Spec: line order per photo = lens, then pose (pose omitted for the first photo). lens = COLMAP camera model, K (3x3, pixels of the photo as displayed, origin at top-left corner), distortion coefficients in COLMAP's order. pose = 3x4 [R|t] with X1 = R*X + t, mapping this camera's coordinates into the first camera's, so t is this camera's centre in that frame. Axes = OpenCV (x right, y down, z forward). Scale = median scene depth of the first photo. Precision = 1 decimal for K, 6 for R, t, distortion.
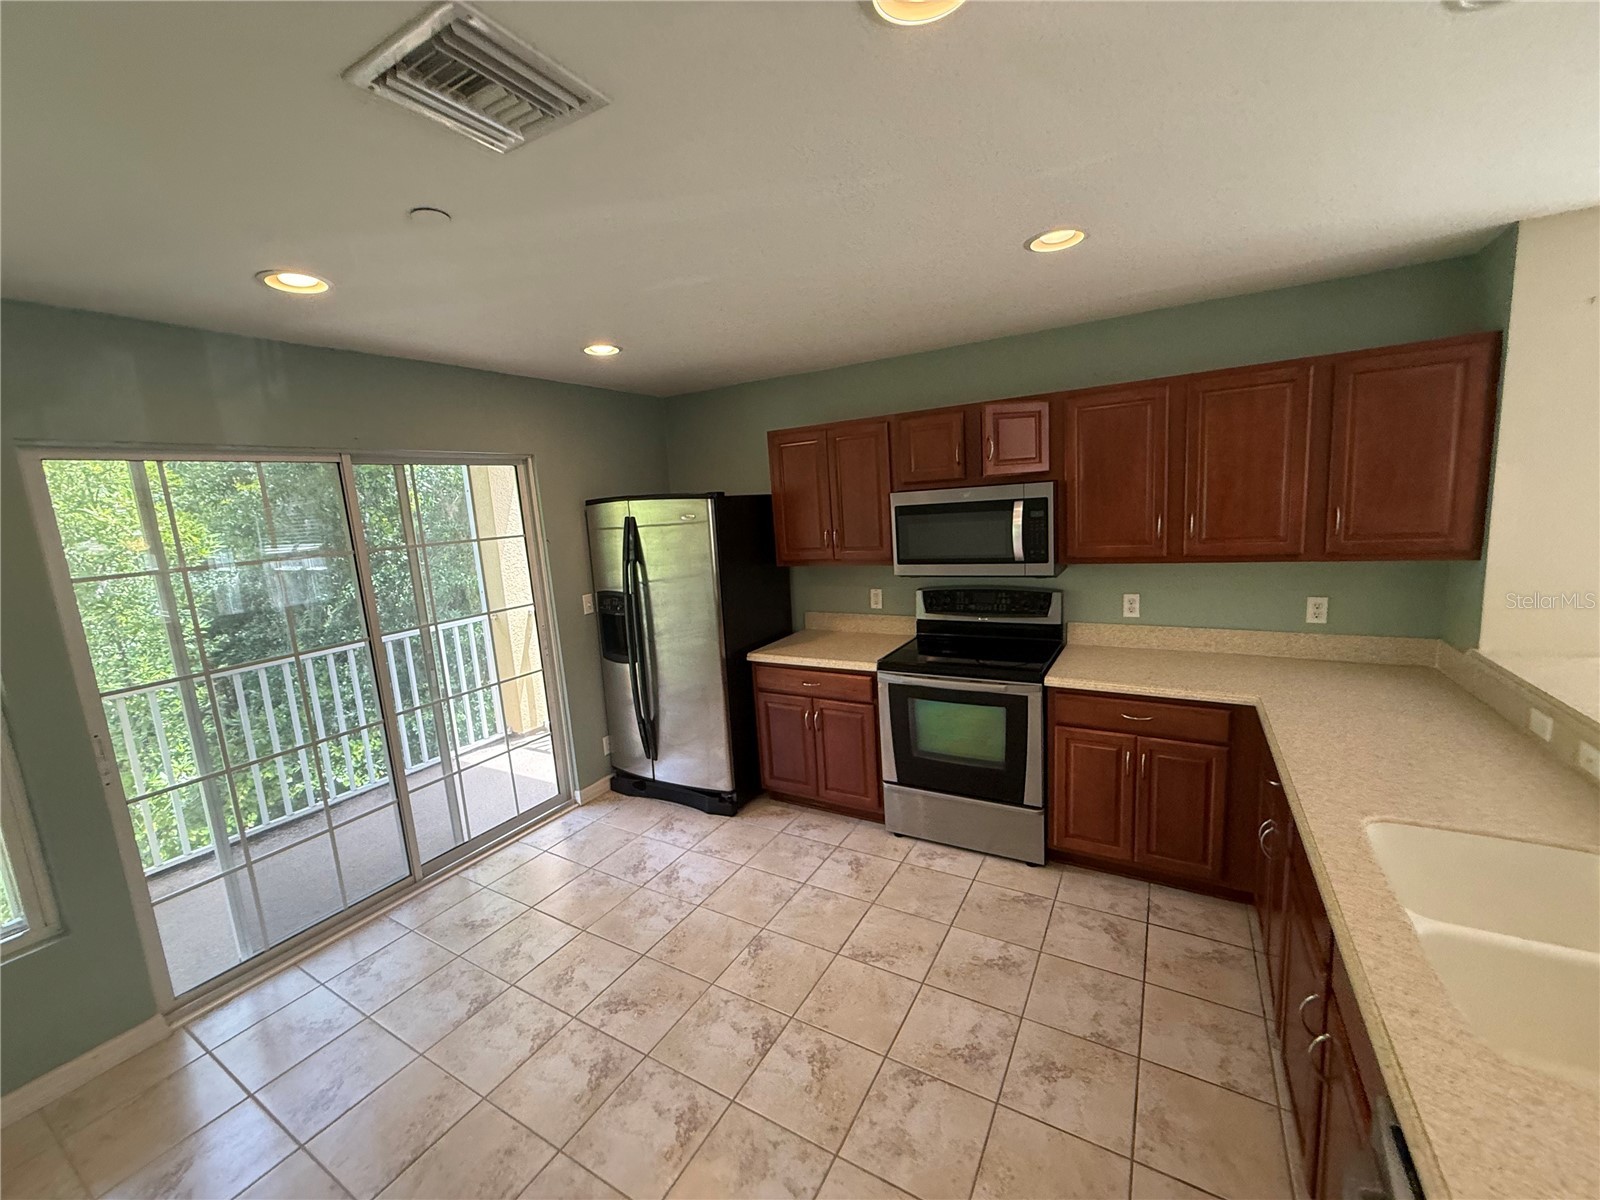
lens RADIAL K [[636.3, 0, 795.8], [0, 636.3, 598.4], [0, 0, 1]] dist [0.002511, 0.000171]
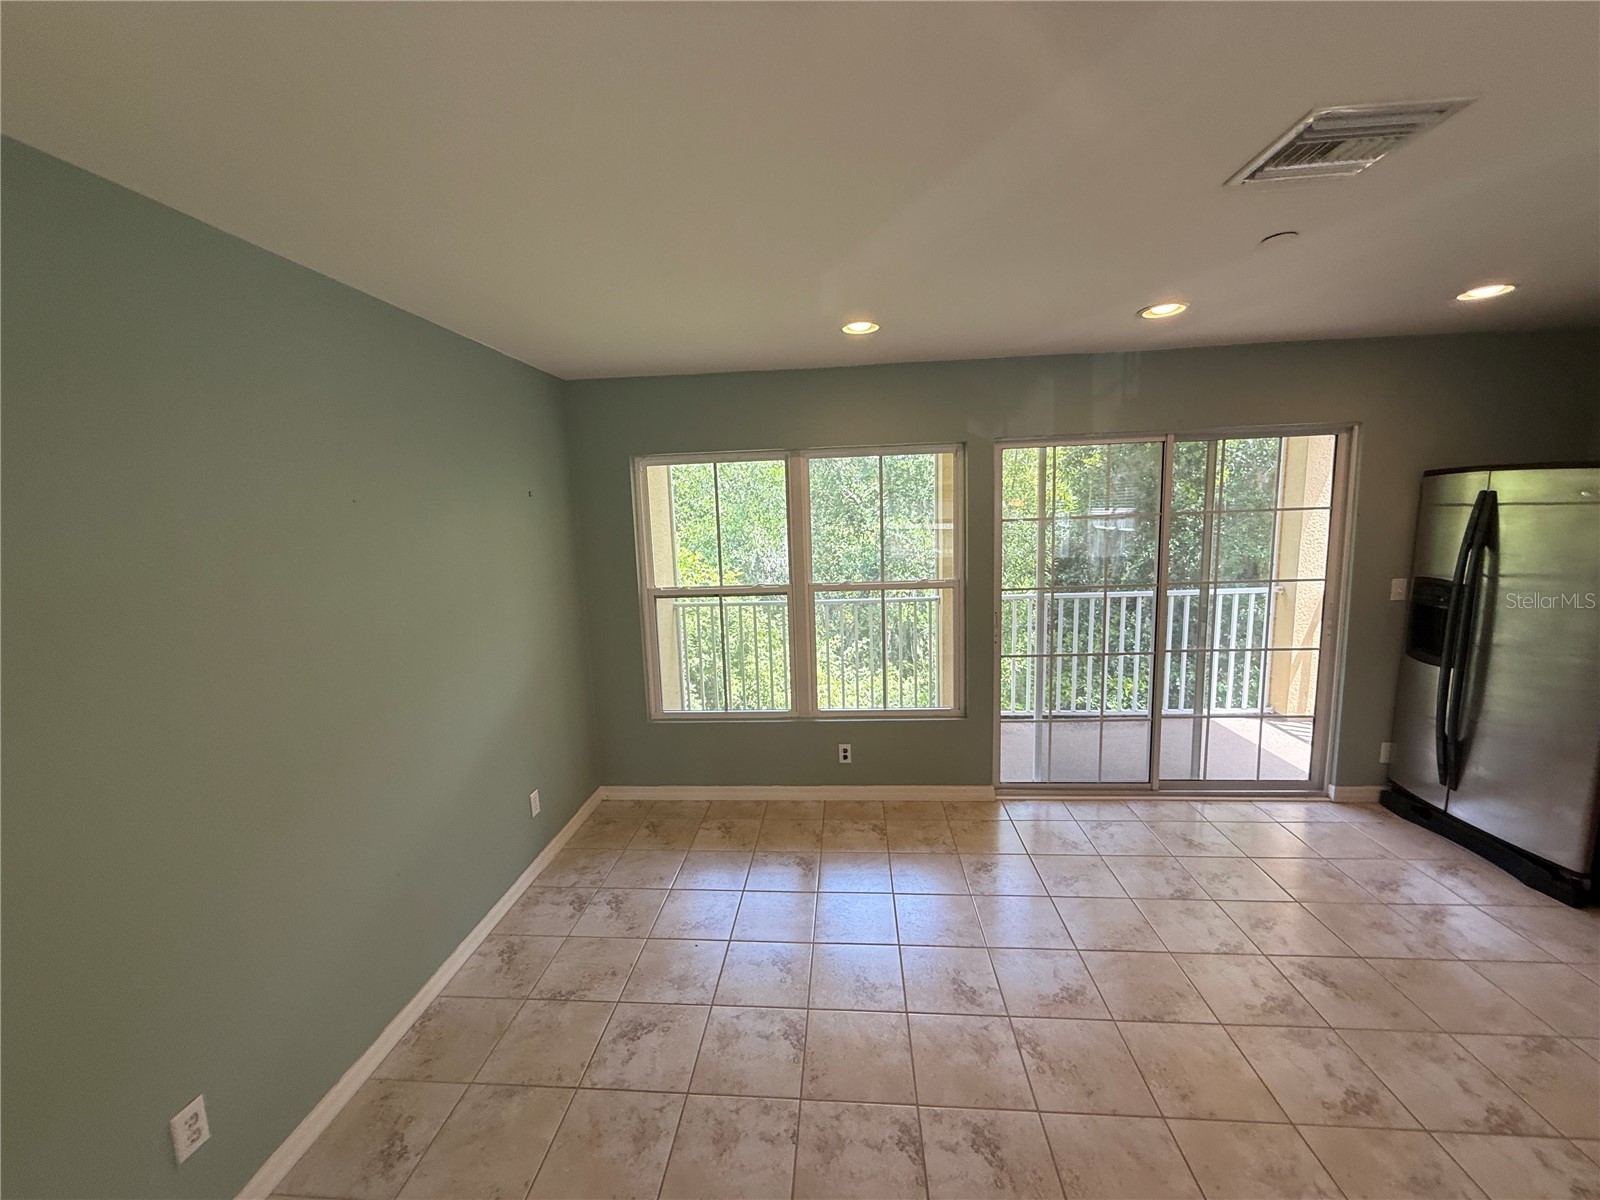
lens RADIAL K [[636.3, 0, 795.8], [0, 636.3, 598.4], [0, 0, 1]] dist [0.002511, 0.000171]
pose [[0.434451, 0.174800, -0.883571, 0.097907], [-0.133827, 0.982626, 0.128593, 0.019862], [0.890698, 0.062379, 0.450296, -0.144895]]
